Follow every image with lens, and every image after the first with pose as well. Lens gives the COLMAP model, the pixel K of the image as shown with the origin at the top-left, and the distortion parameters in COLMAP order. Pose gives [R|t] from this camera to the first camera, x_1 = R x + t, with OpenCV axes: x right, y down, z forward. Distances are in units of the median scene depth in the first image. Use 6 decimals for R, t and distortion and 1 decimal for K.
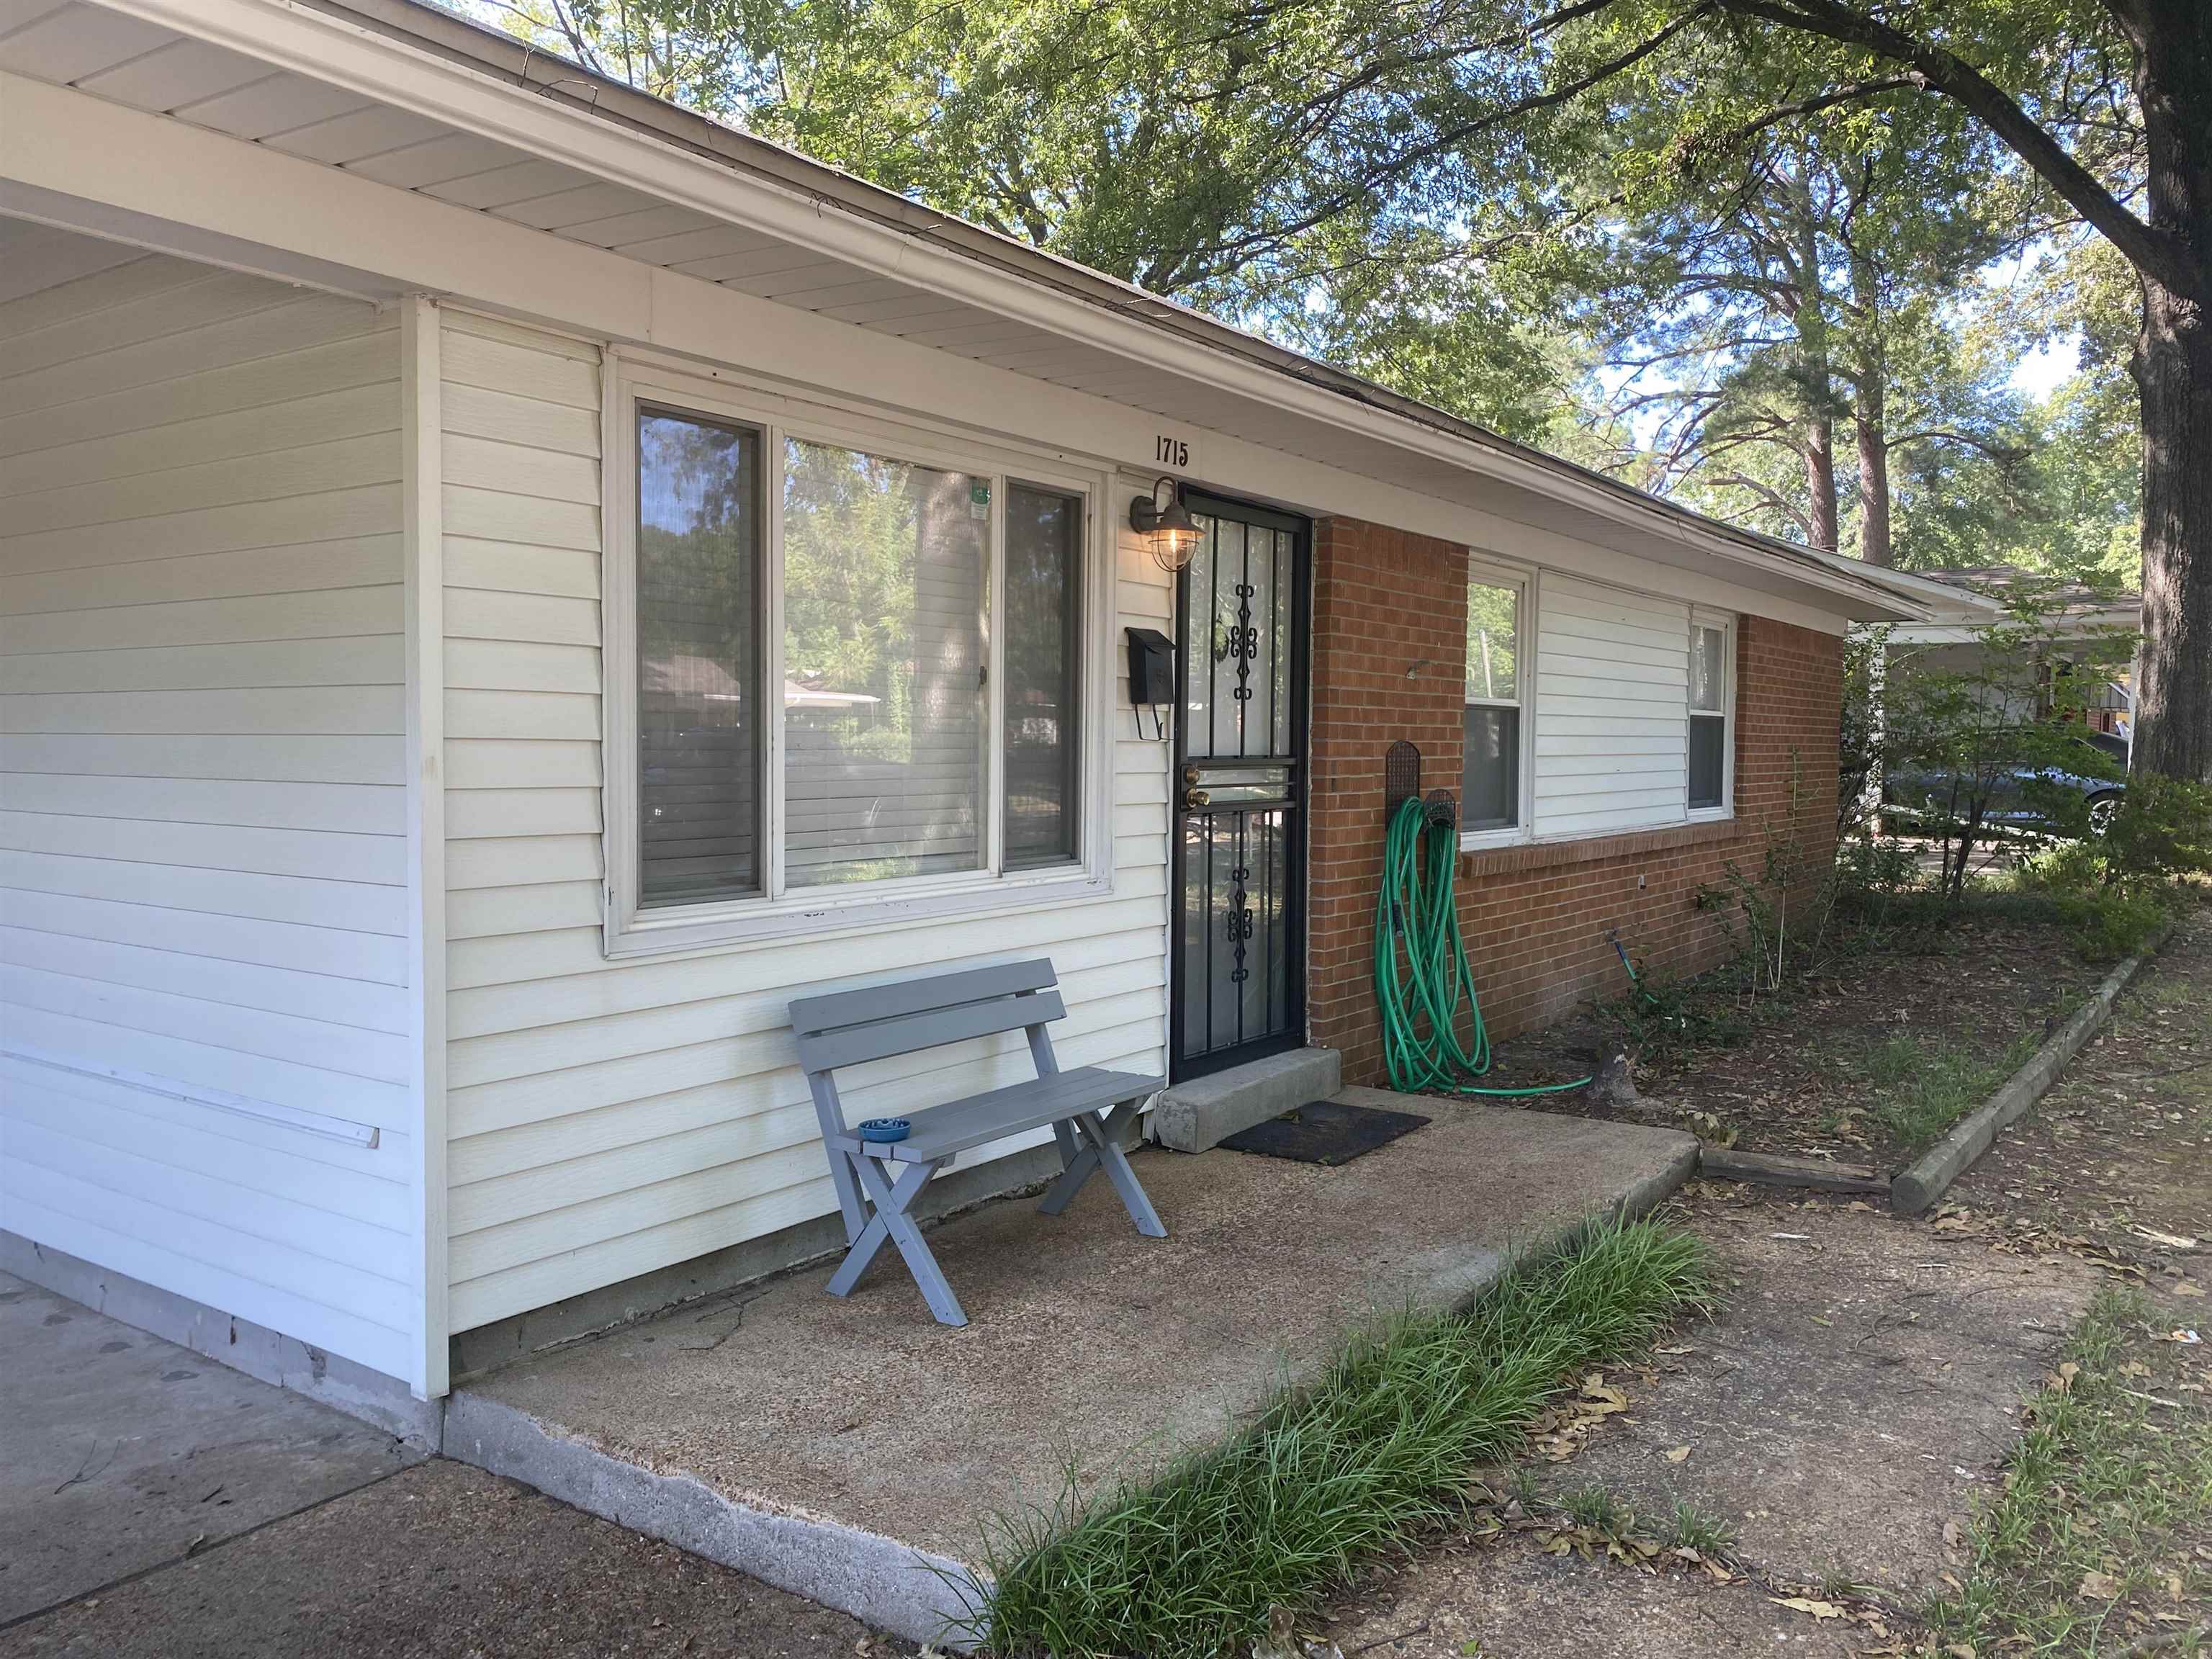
lens RADIAL K [[1629.3, 0, 1062.9], [0, 1629.3, 802.3], [0, 0, 1]] dist [0.057551, -0.119435]
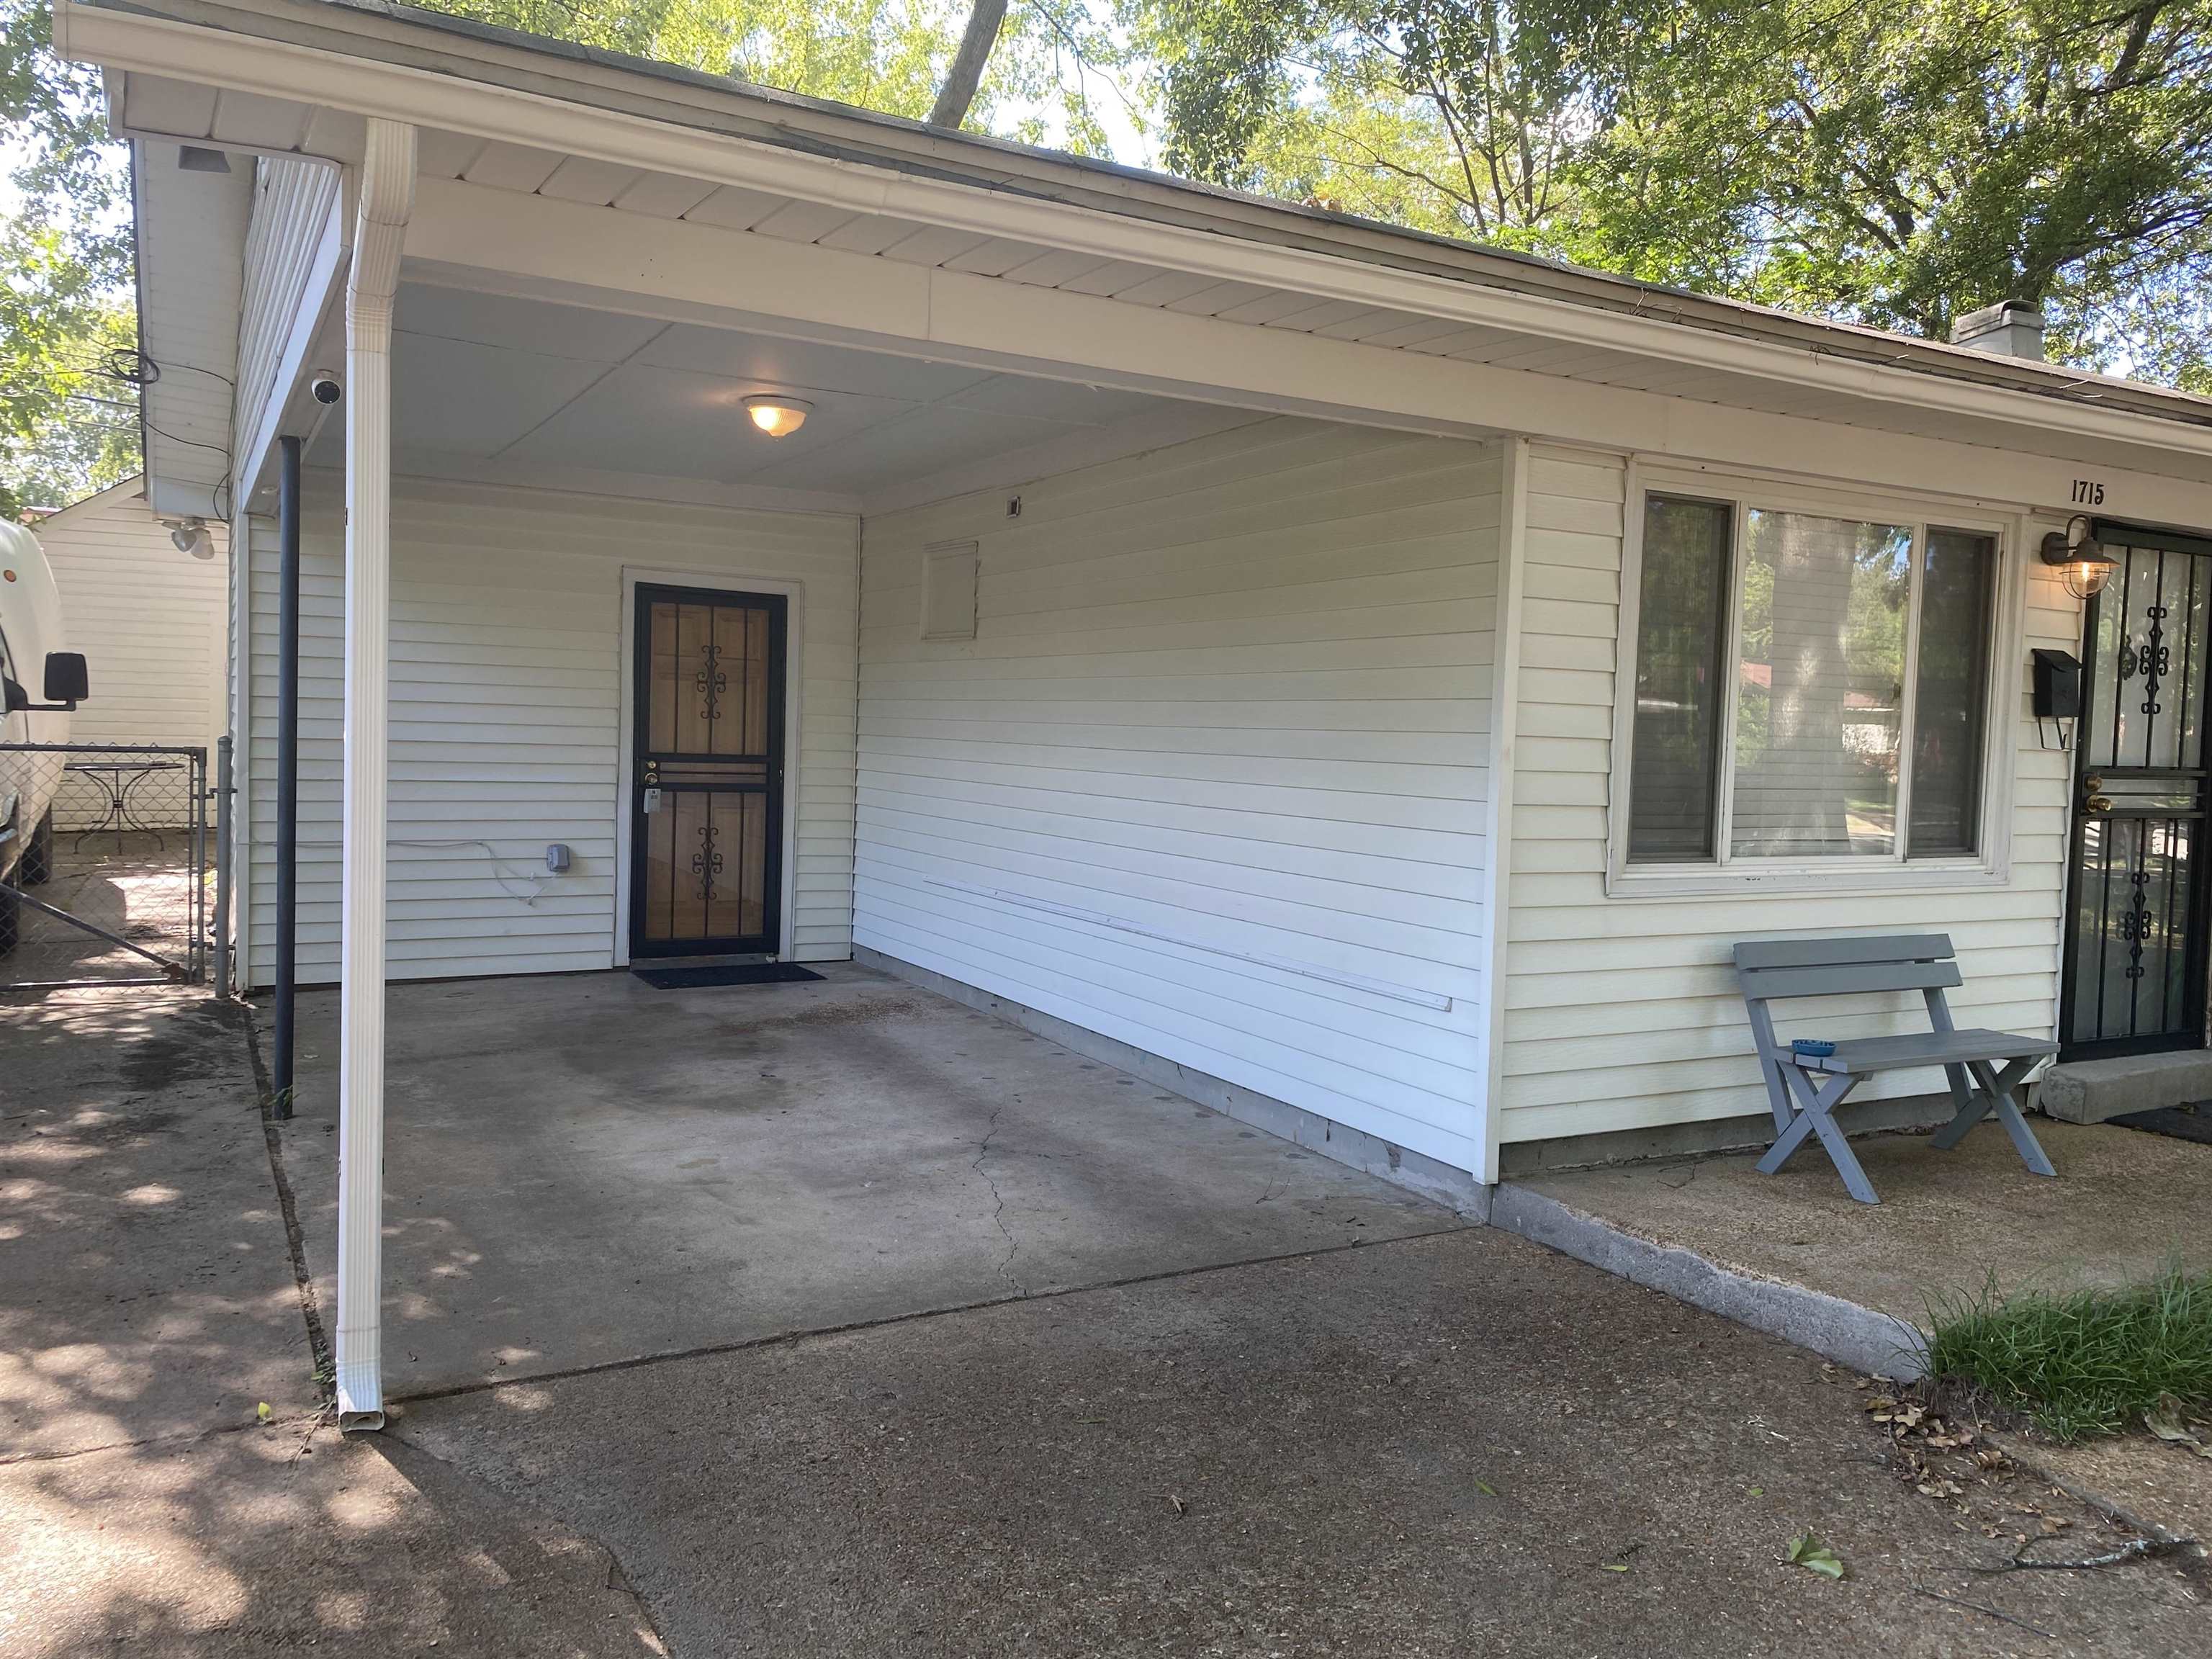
lens RADIAL K [[1651.5, 0, 1049.5], [0, 1651.5, 795.7], [0, 0, 1]] dist [-0.027595, 0.014641]
pose [[0.890963, 0.039470, -0.452357, -0.065745], [-0.040449, 0.999153, 0.007511, 0.016752], [0.452270, 0.011605, 0.891806, -0.406883]]
